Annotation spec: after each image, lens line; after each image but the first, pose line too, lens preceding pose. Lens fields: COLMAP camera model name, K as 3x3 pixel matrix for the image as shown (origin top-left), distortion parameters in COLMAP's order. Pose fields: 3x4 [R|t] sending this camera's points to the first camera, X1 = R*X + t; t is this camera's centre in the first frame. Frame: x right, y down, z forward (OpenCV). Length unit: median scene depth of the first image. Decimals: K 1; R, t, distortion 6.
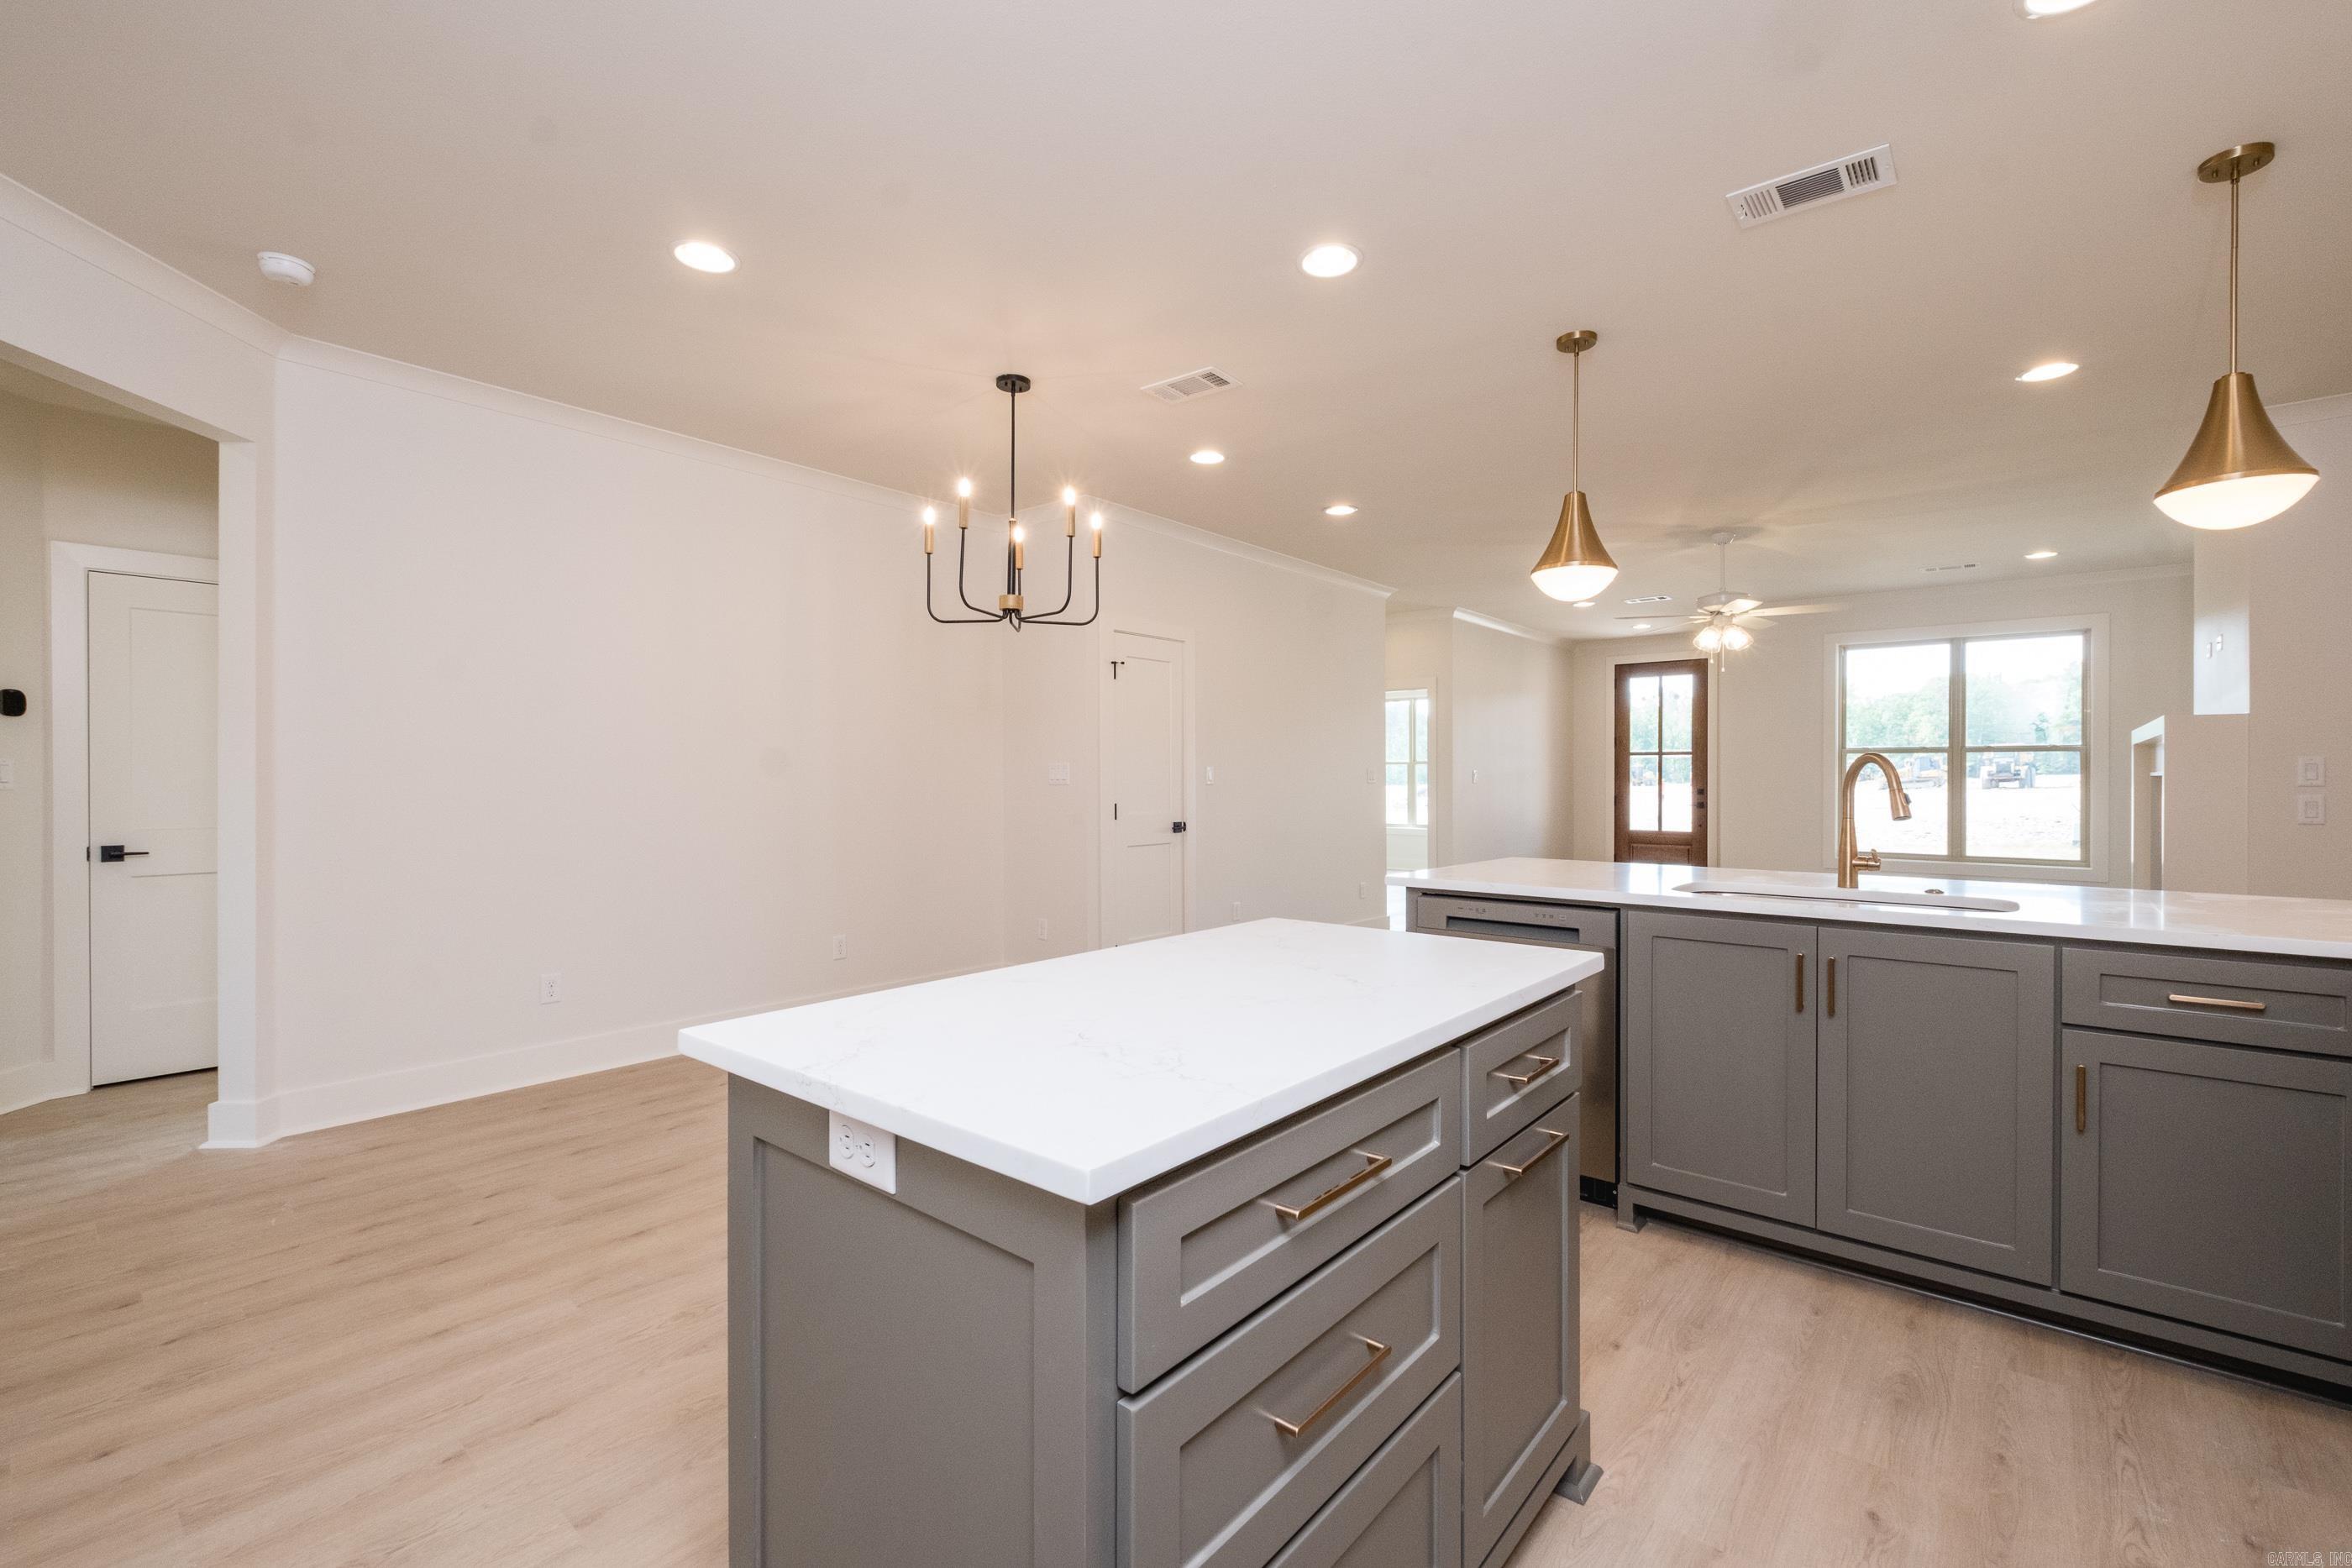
lens RADIAL K [[1003.0, 0, 1185.7], [0, 1003.0, 782.6], [0, 0, 1]] dist [0.000208, -0.000865]
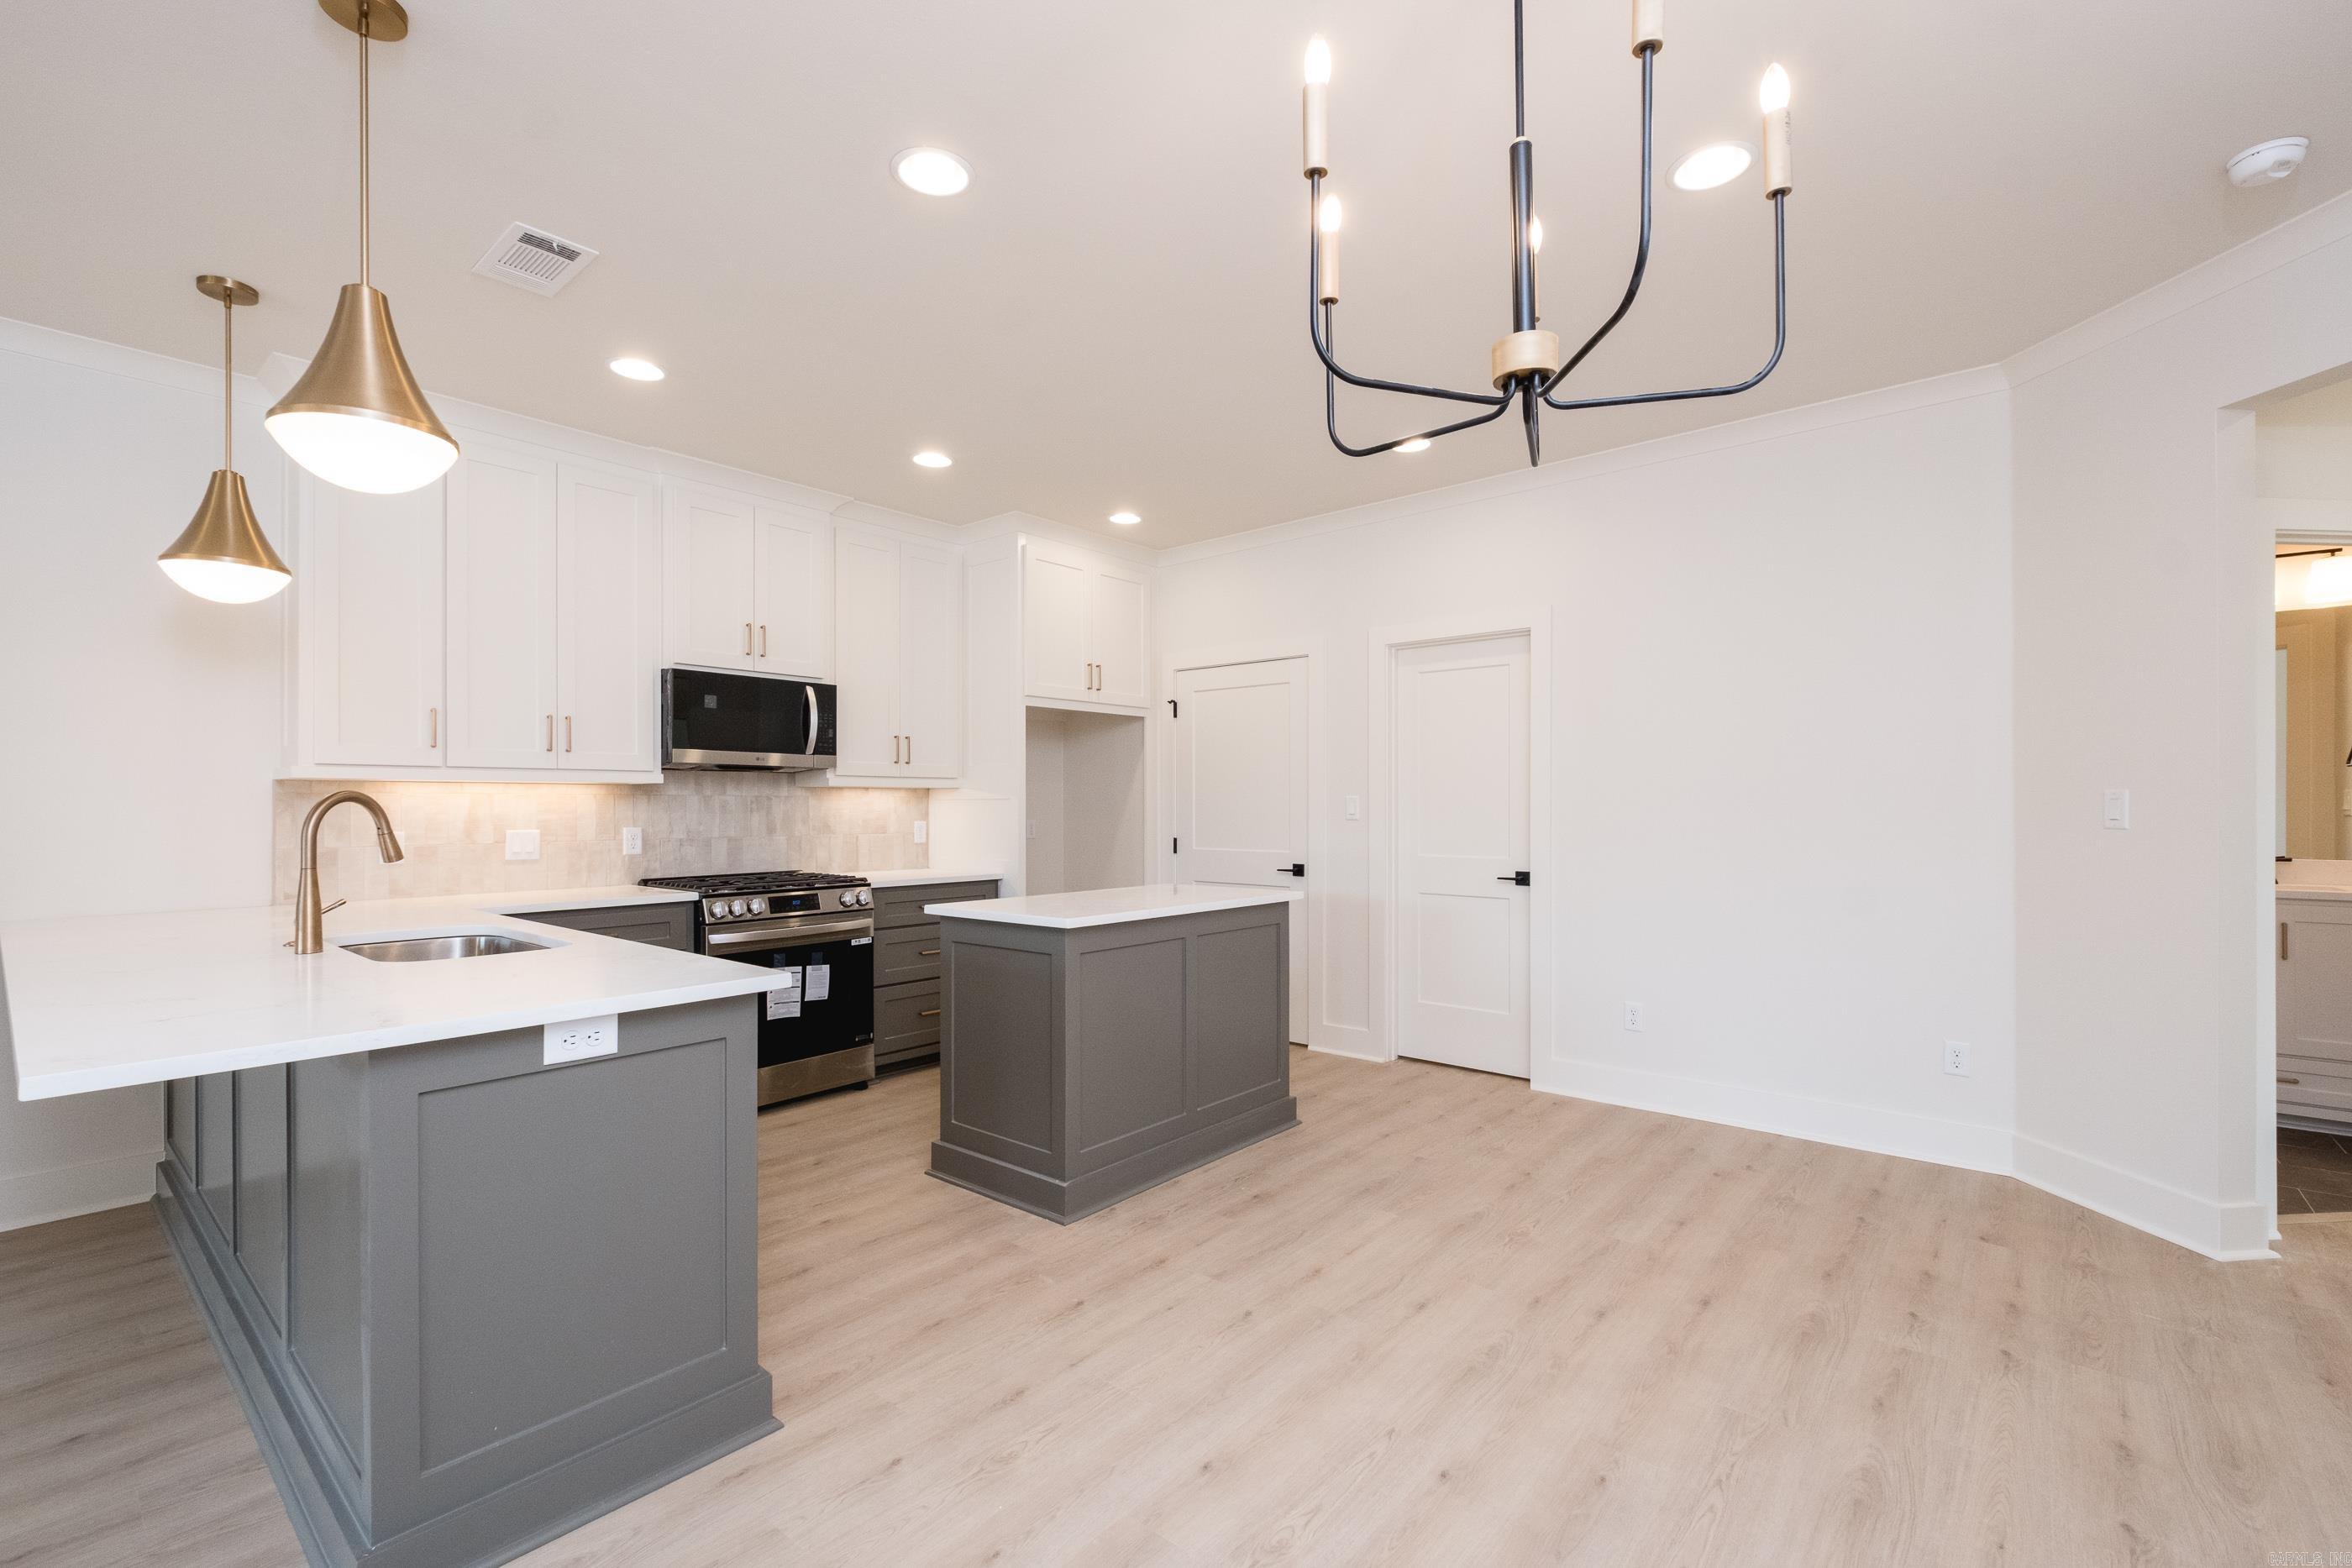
lens RADIAL K [[1015.0, 0, 1196.8], [0, 1015.0, 805.9], [0, 0, 1]] dist [0.005657, -0.000177]
pose [[-0.999988, 0.002116, -0.004401, -0.024200], [0.002100, 0.999991, 0.003577, -0.006511], [0.004409, 0.003568, -0.999984, 0.693544]]
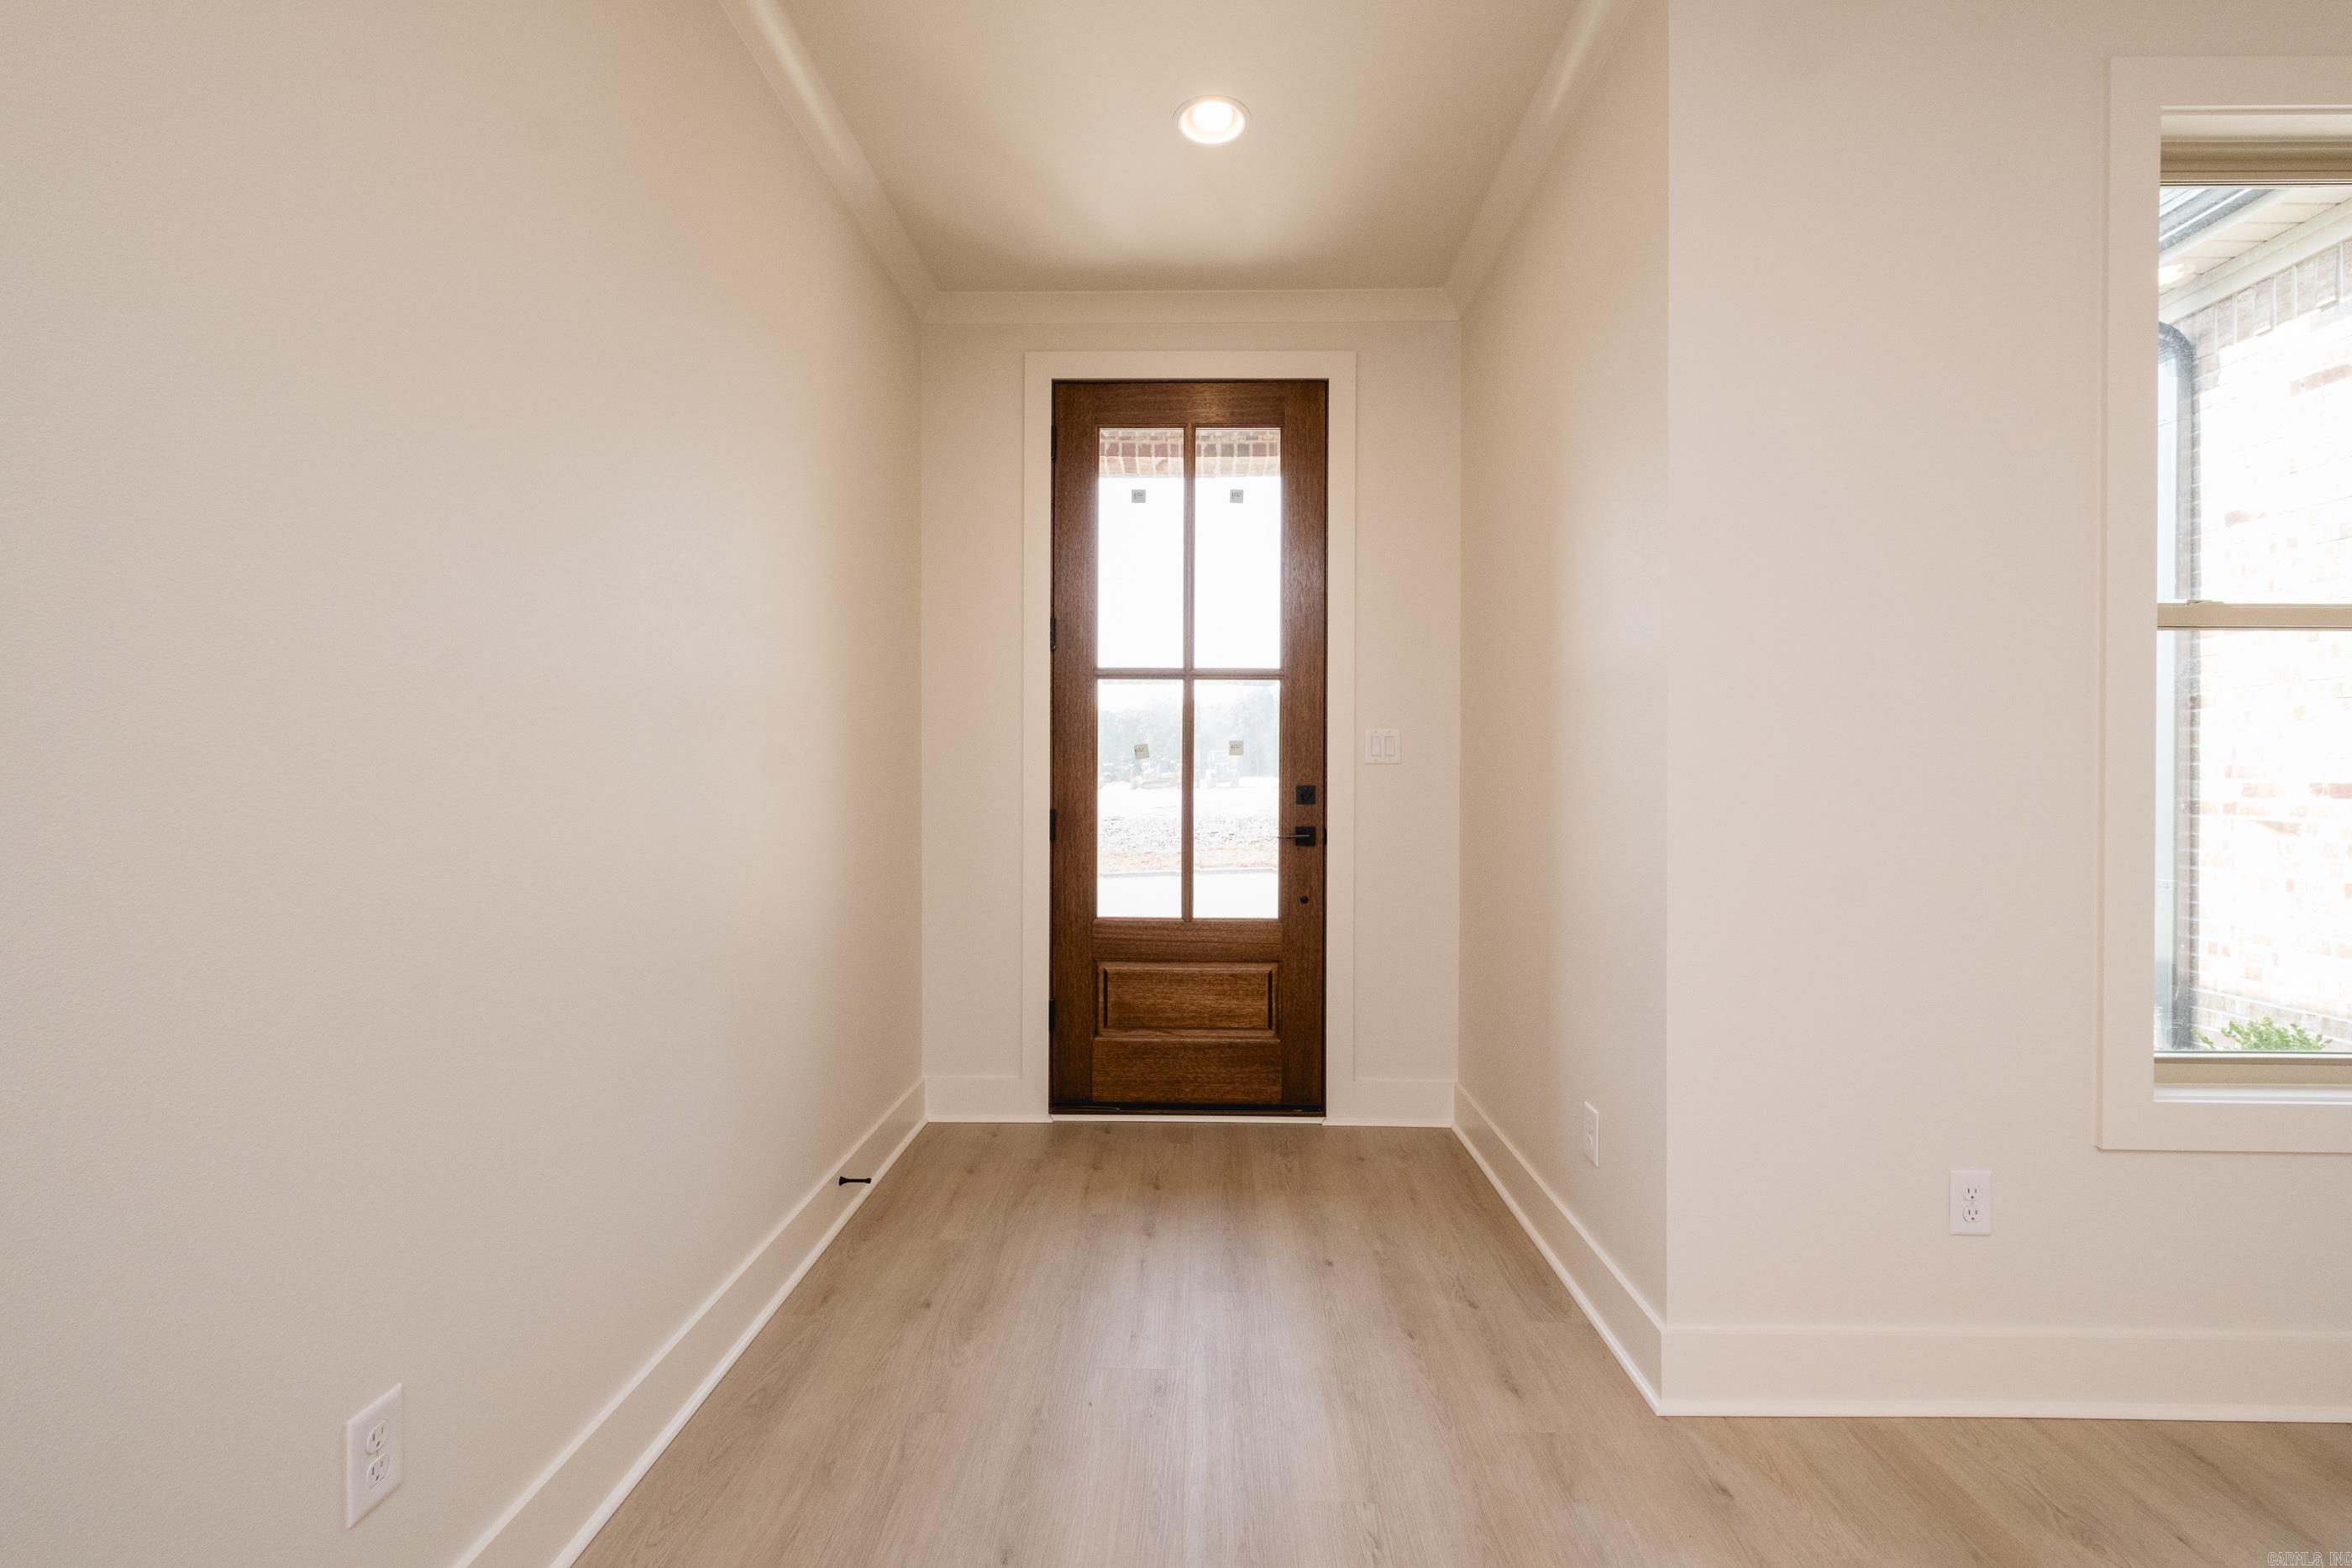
lens RADIAL K [[976.8, 0, 1191.8], [0, 976.8, 783.0], [0, 0, 1]] dist [-0.000945, -0.000226]
pose [[0.775720, 0.000523, 0.631077, 0.397336], [-0.000297, 1.000000, -0.000464, 0.007683], [-0.631077, 0.000172, 0.775720, 1.081024]]
